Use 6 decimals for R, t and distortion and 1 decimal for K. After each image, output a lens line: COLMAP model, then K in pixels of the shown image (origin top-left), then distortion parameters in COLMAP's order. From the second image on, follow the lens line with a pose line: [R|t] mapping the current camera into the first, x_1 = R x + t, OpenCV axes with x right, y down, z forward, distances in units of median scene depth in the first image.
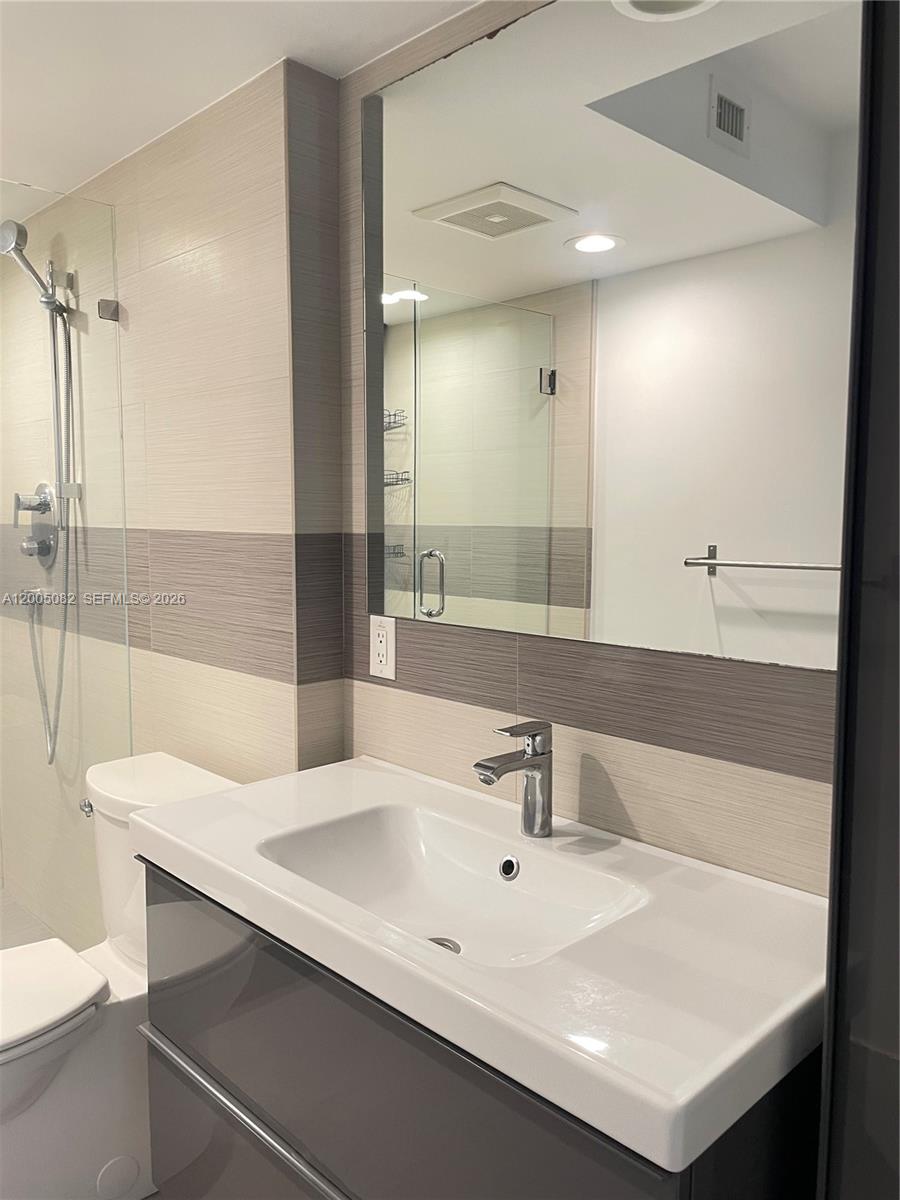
lens RADIAL K [[910.1, 0, 450.0], [0, 910.1, 600.0], [0, 0, 1]] dist [0.089630, -0.119697]
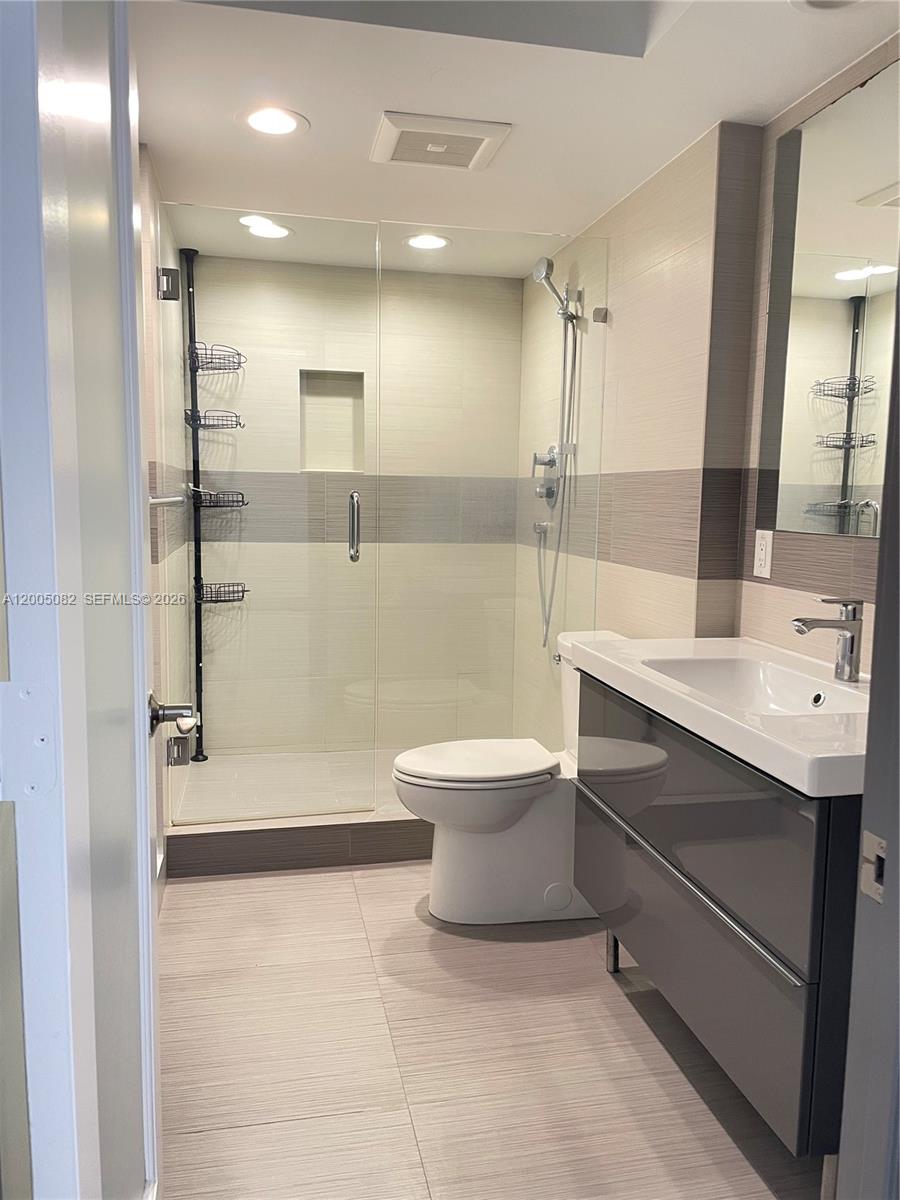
lens RADIAL K [[910.1, 0, 450.0], [0, 910.1, 600.0], [0, 0, 1]] dist [0.089630, -0.119697]
pose [[0.849009, 0.070767, -0.523618, 0.184344], [-0.063048, 0.997479, 0.032581, 0.079151], [0.524603, 0.005352, 0.851330, -0.280643]]
